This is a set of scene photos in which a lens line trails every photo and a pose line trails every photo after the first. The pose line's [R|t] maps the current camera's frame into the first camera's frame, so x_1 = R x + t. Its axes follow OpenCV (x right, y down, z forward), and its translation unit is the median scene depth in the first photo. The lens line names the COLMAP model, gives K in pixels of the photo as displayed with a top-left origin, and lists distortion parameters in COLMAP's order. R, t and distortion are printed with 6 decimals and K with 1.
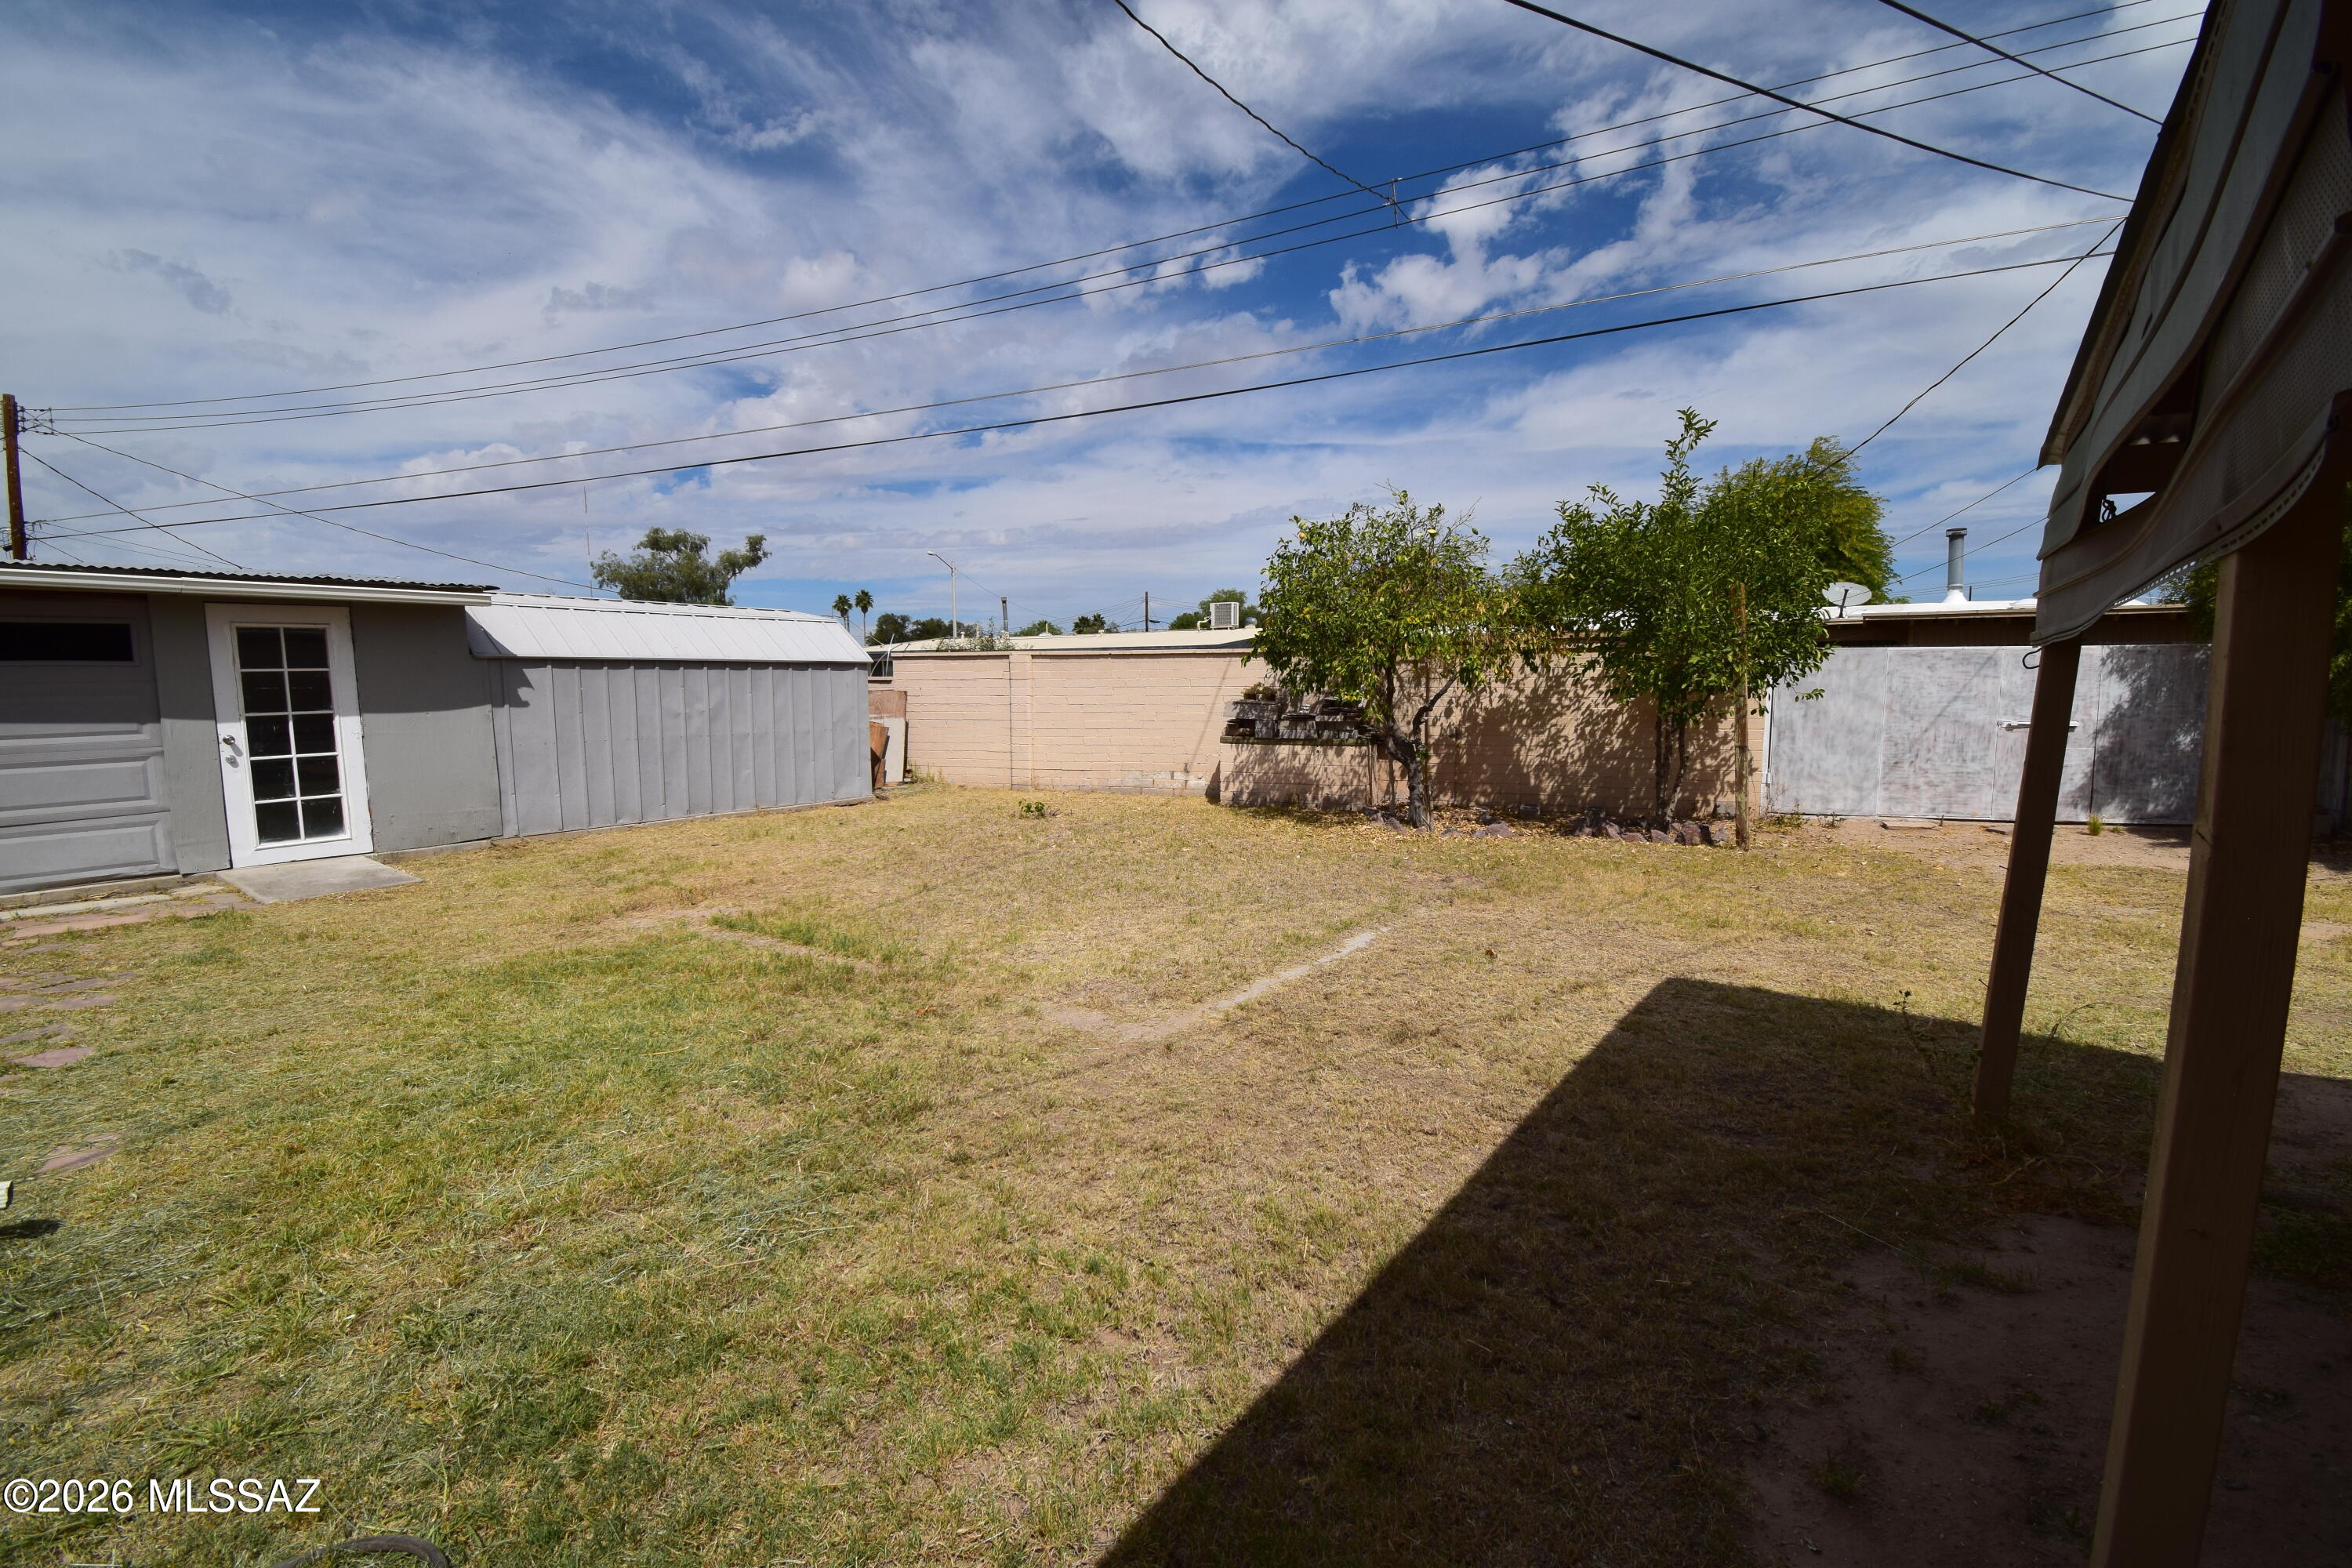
lens RADIAL K [[1064.6, 0, 1190.4], [0, 1064.6, 793.6], [0, 0, 1]] dist [0.028880, -0.000594]
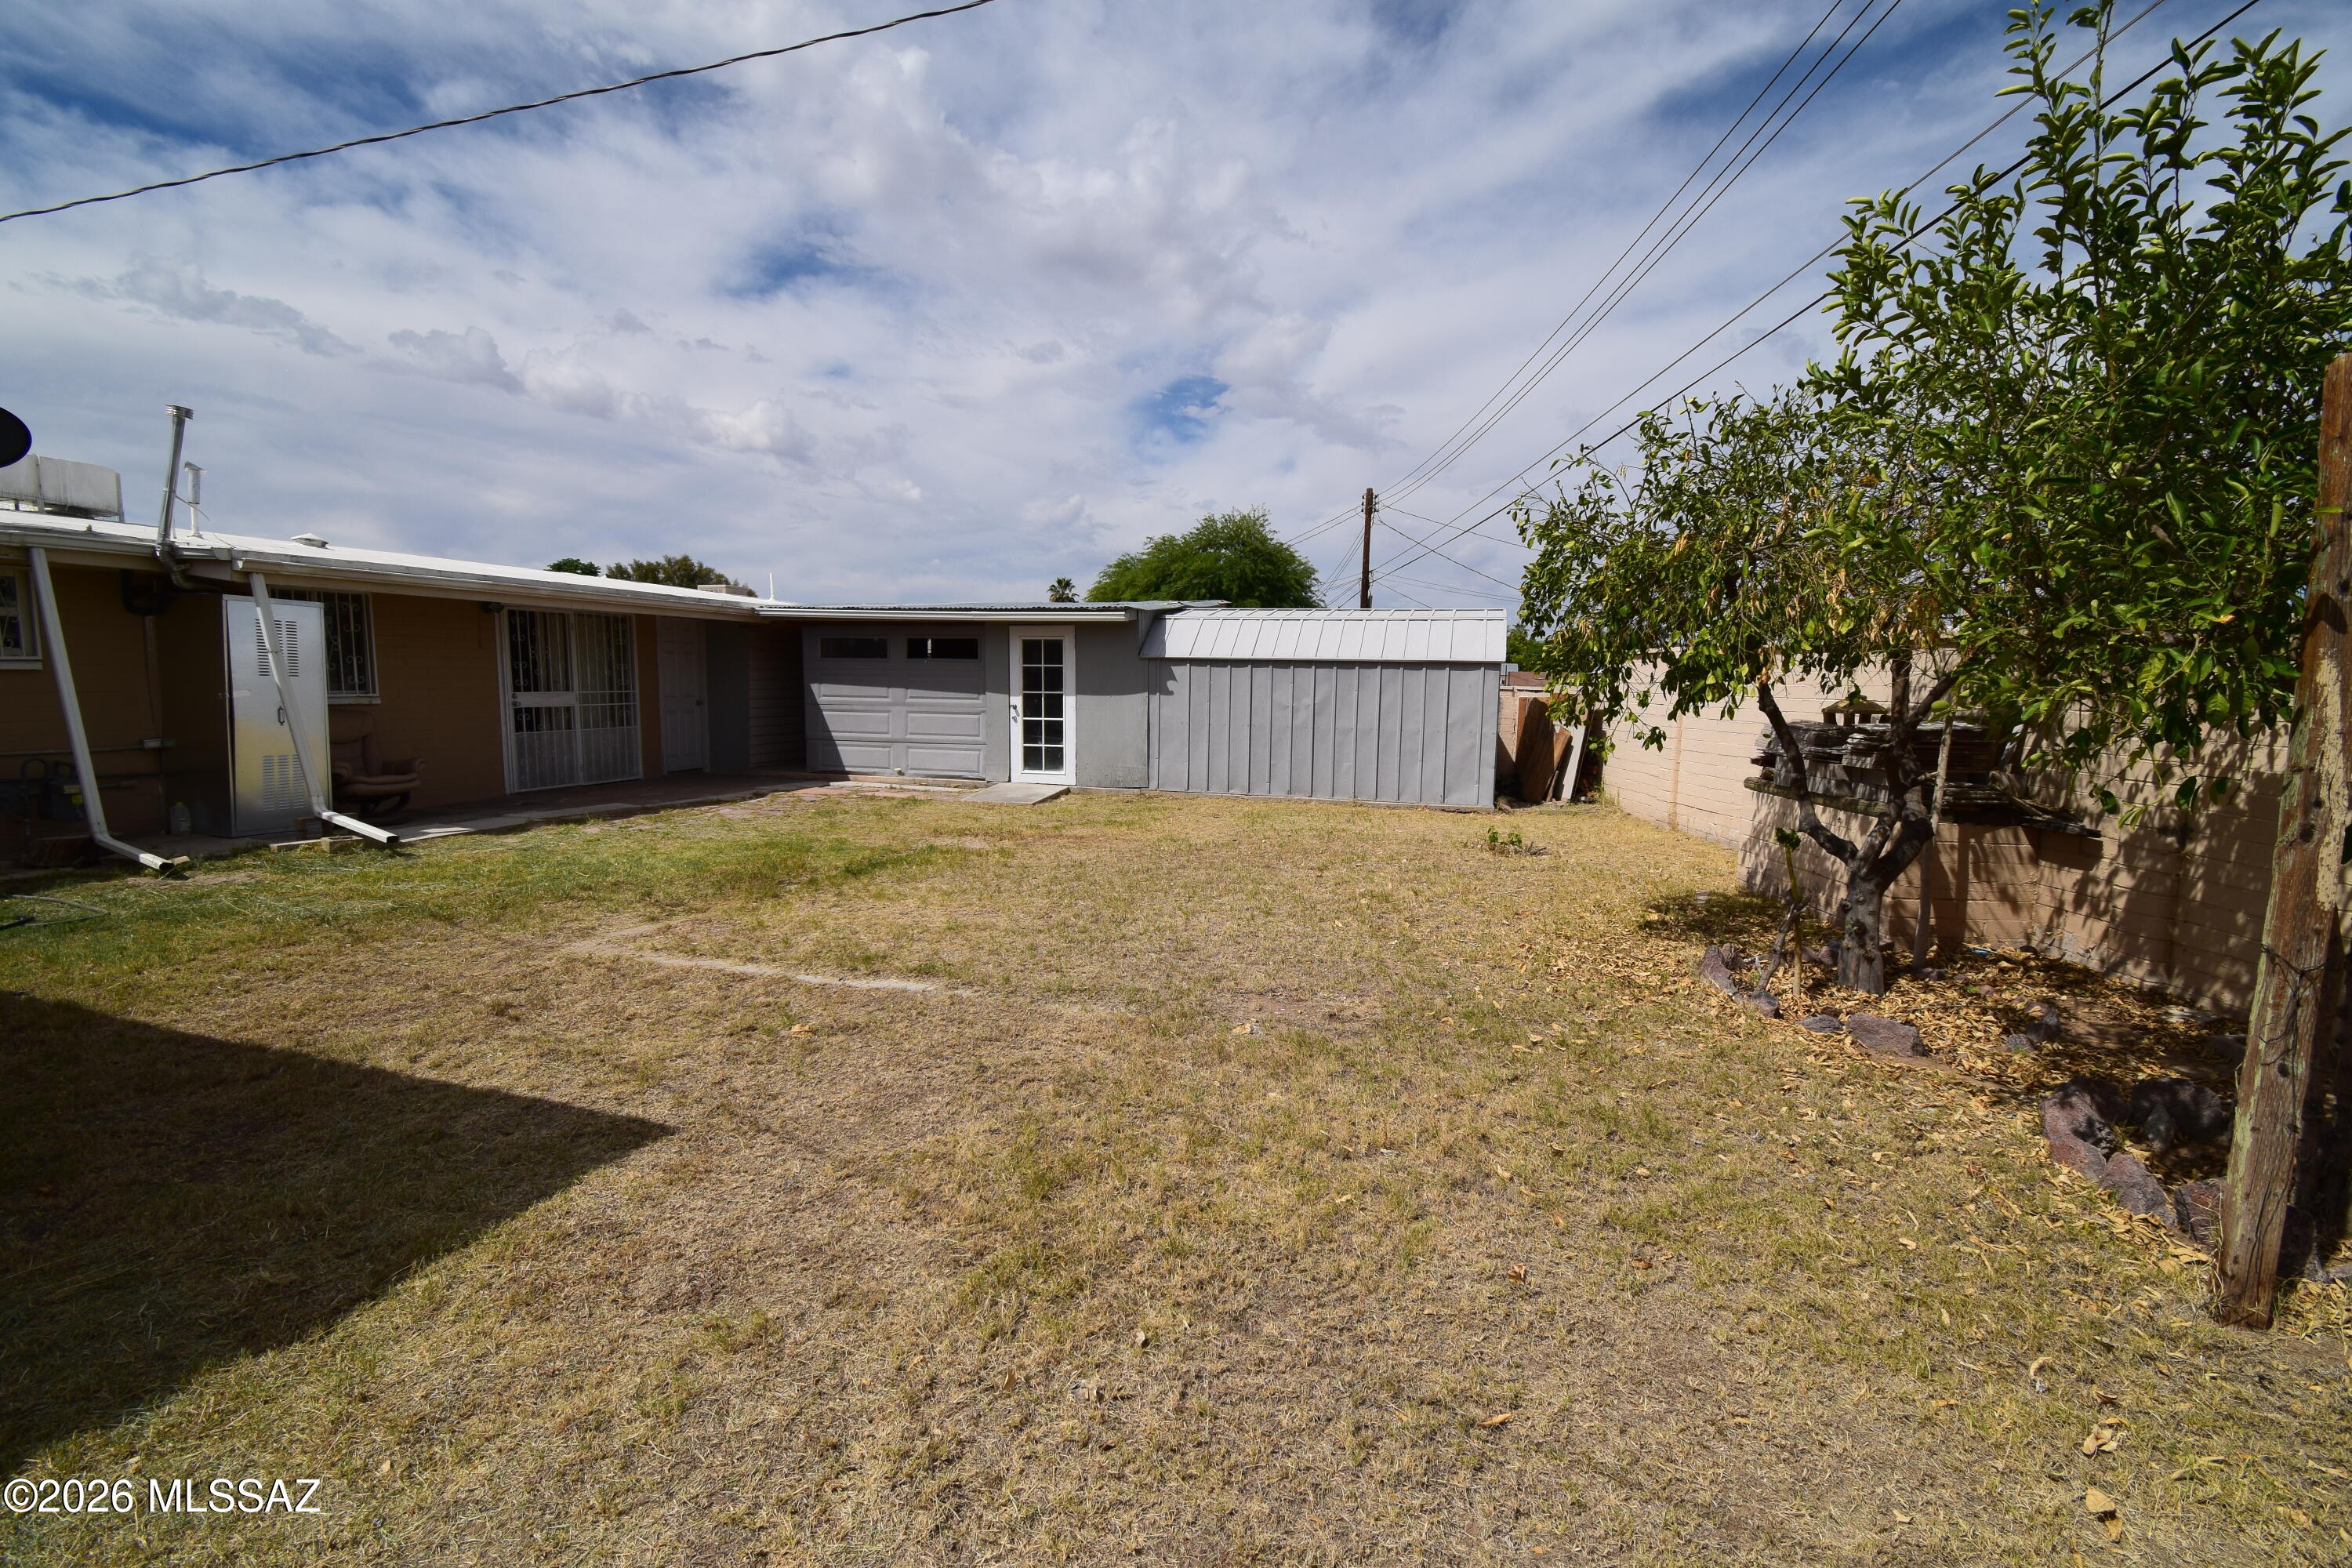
lens RADIAL K [[1064.6, 0, 1178.2], [0, 1064.6, 804.0], [0, 0, 1]] dist [0.028880, -0.000594]
pose [[0.315784, 0.126504, -0.940360, 0.636636], [-0.121899, 0.988268, 0.092014, -0.068533], [0.940968, 0.085572, 0.327500, 0.584337]]
